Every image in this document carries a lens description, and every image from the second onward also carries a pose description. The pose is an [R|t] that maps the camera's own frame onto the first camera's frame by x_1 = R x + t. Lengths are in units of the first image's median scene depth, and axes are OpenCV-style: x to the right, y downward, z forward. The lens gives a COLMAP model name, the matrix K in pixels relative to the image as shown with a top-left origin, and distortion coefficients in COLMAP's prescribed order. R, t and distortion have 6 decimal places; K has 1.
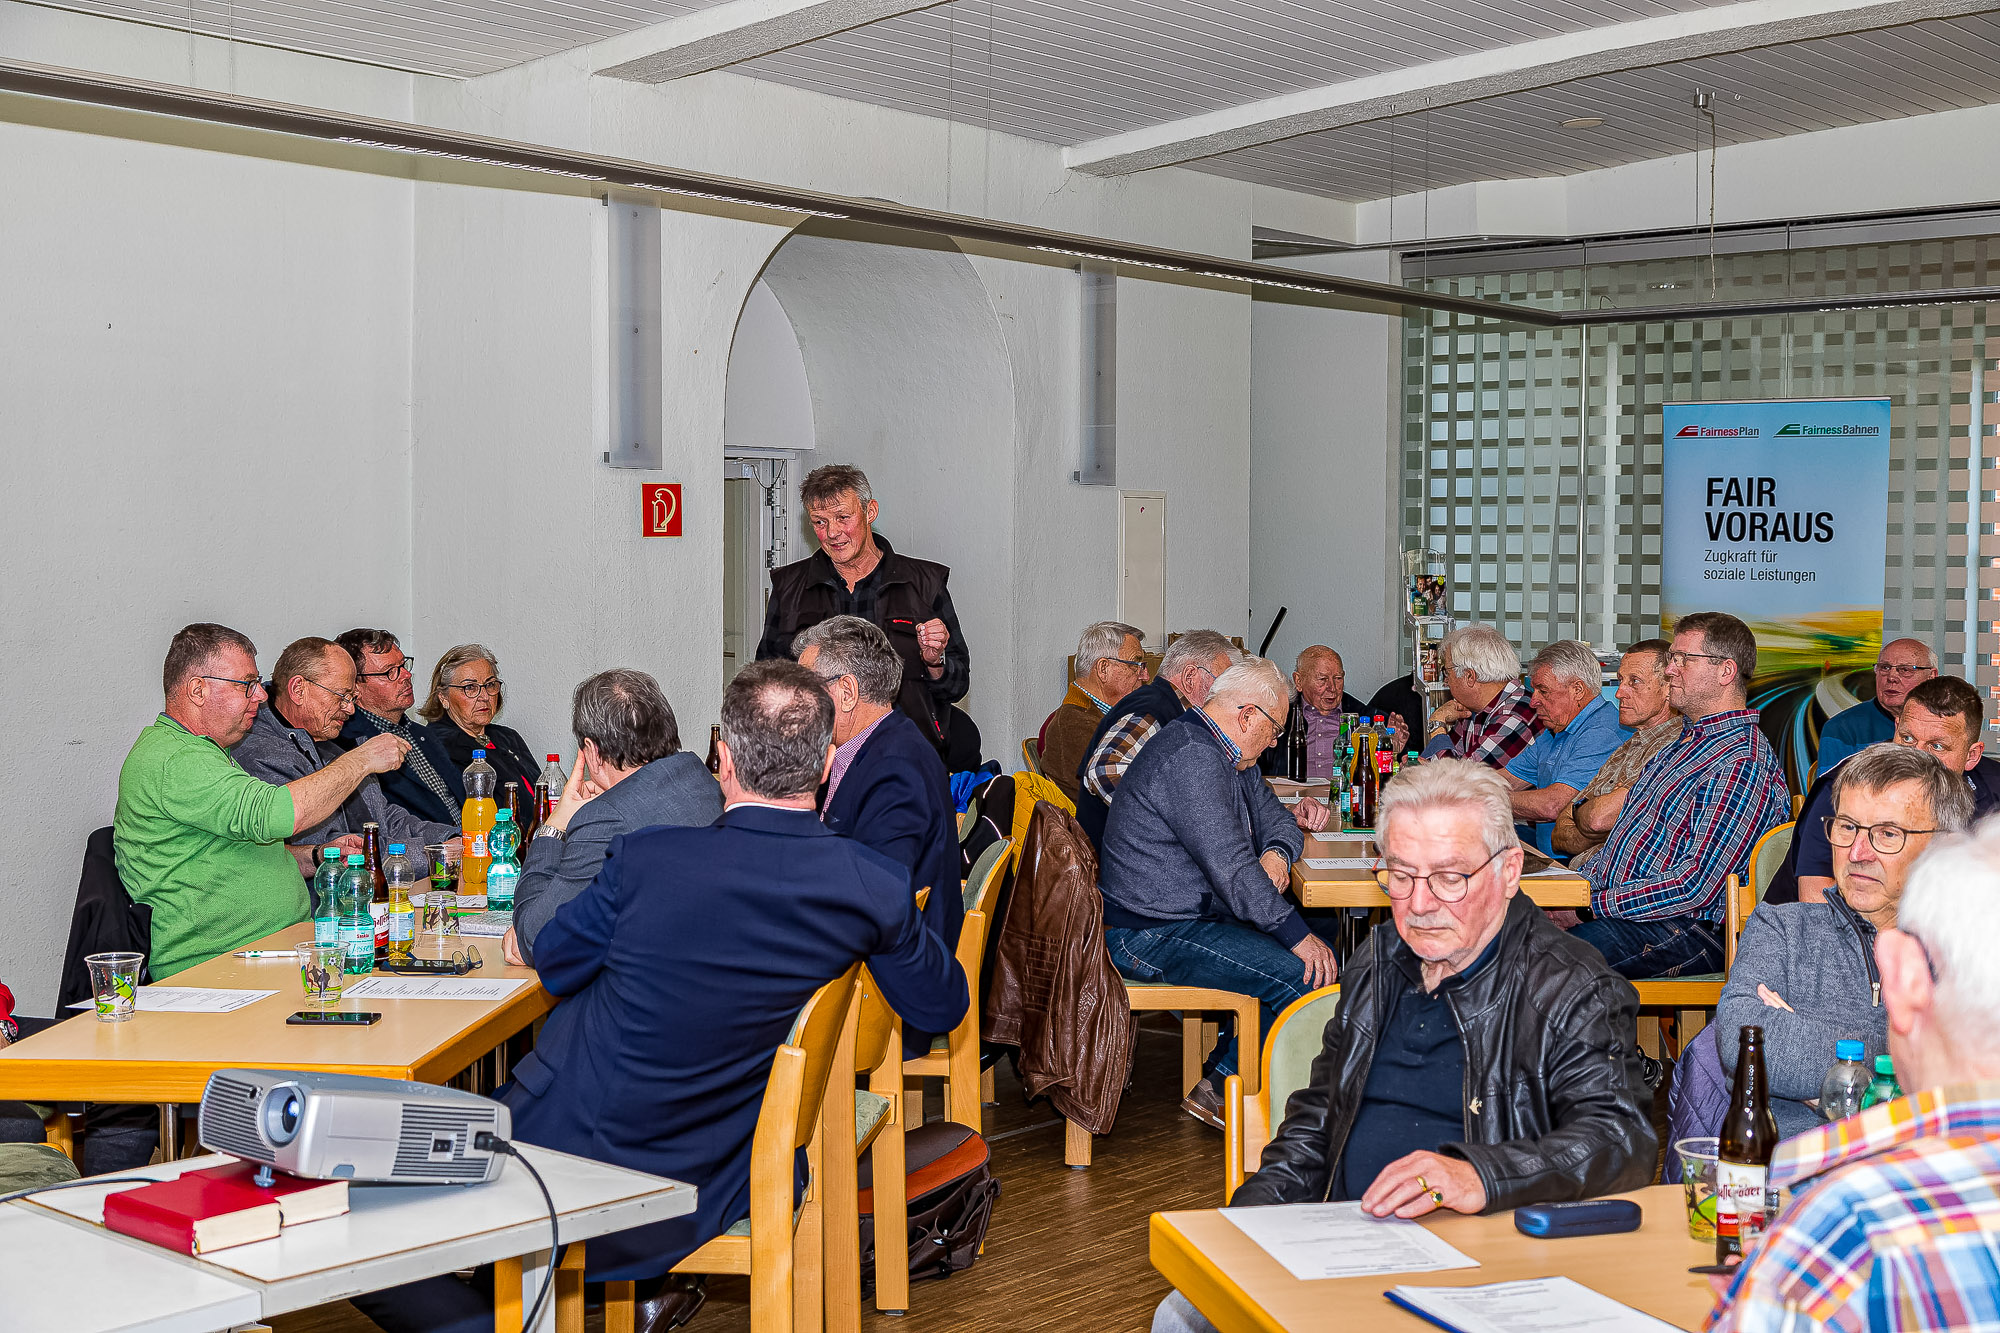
lens RADIAL K [[2477.7, 0, 999.9], [0, 2477.7, 666.6], [0, 0, 1]] dist [0.006680, 0.000000]
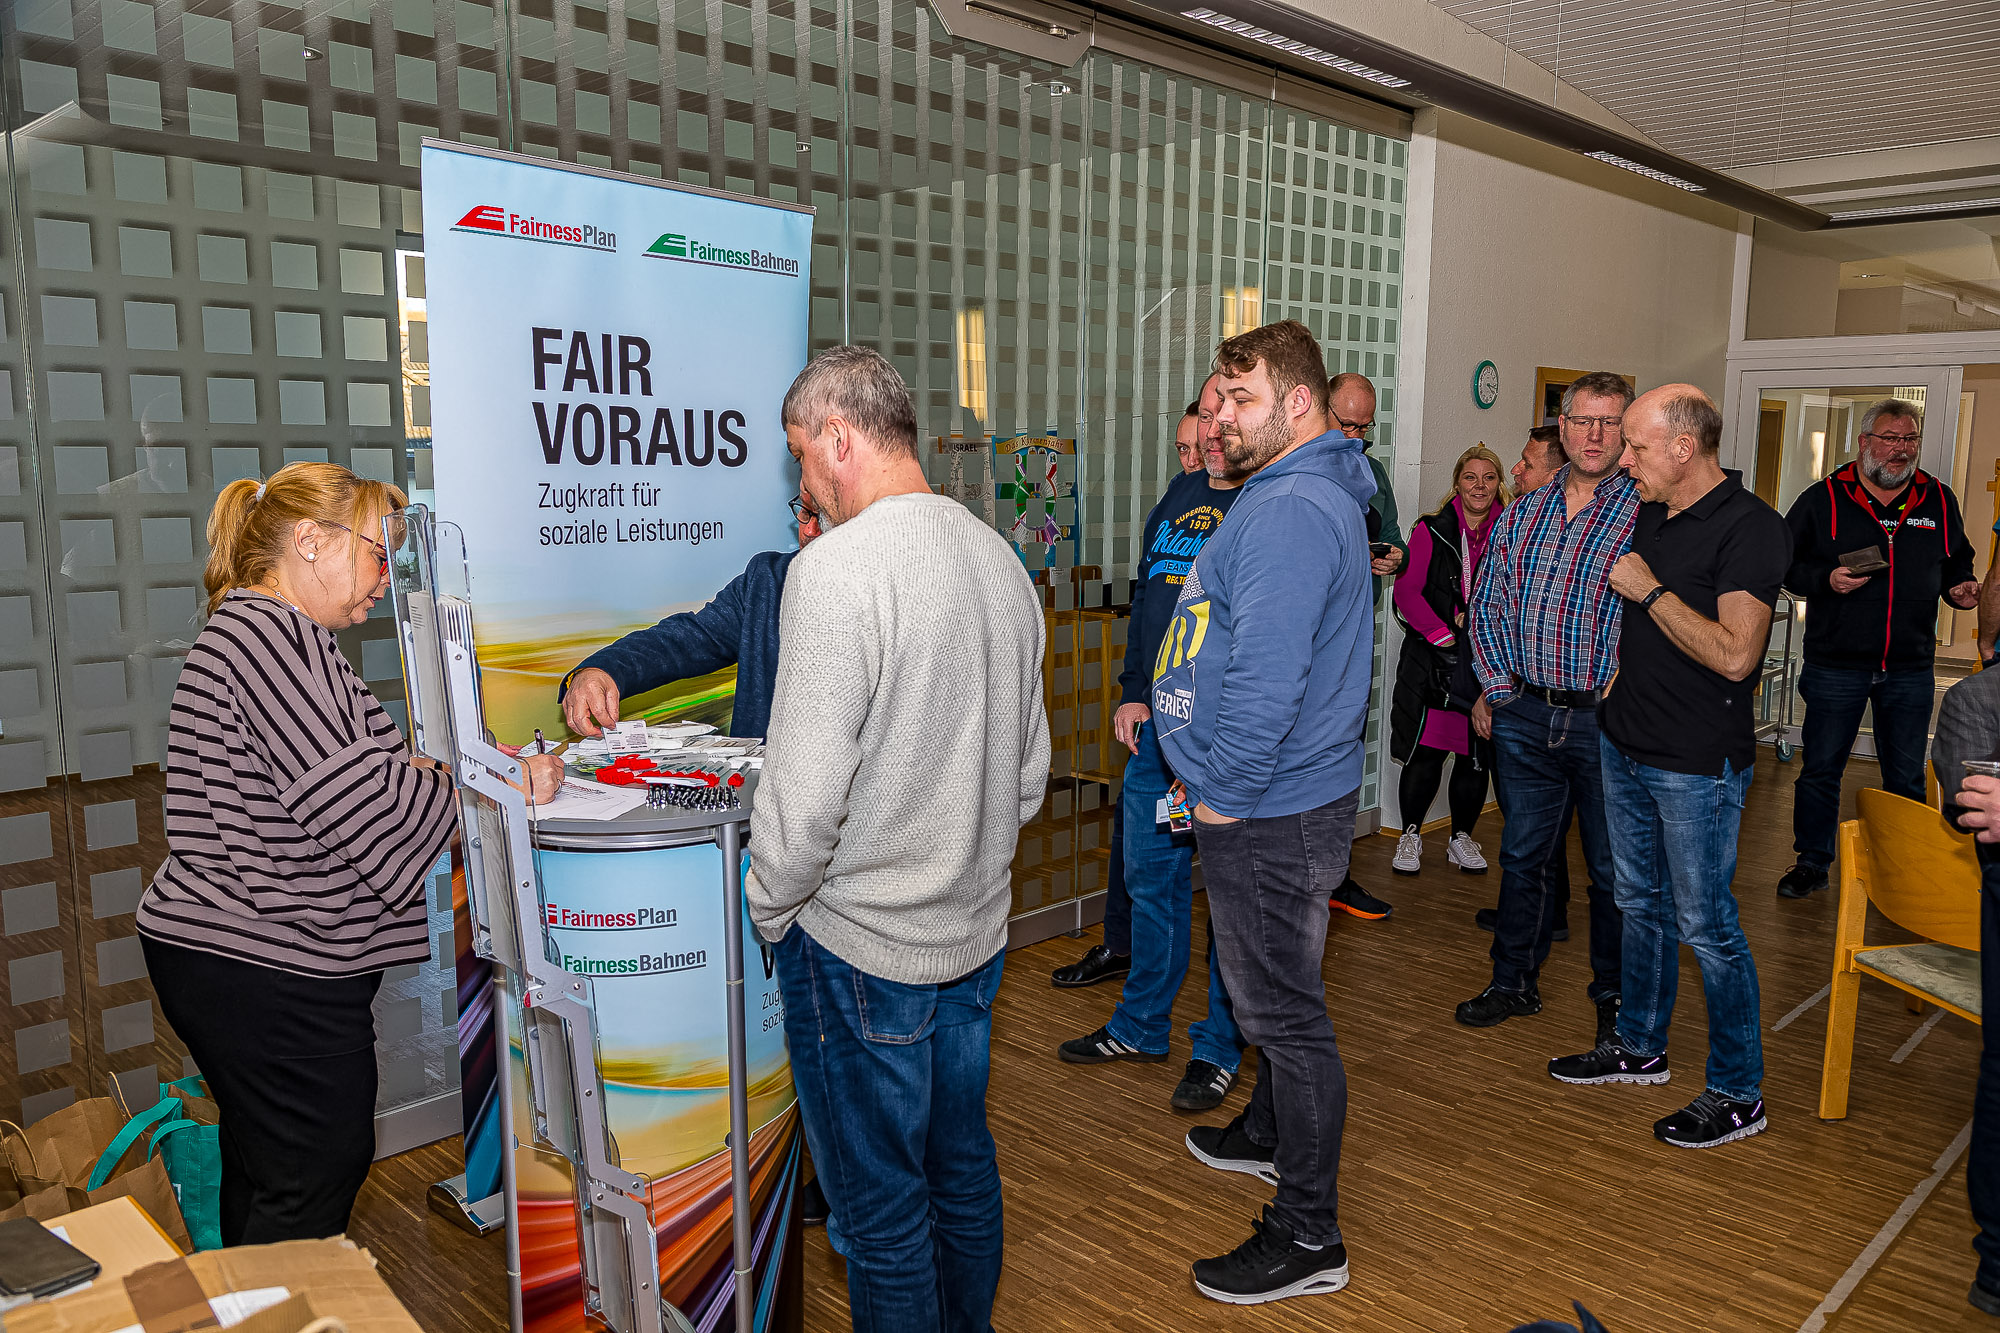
lens RADIAL K [[1500.7, 0, 1000.0], [0, 1500.7, 671.7], [0, 0, 1]] dist [-0.008377, 0.003211]
pose [[0.063259, -0.148139, 0.986941, 0.004233], [0.036803, 0.988596, 0.146029, -0.050596], [-0.997318, 0.027085, 0.067990, 0.904042]]
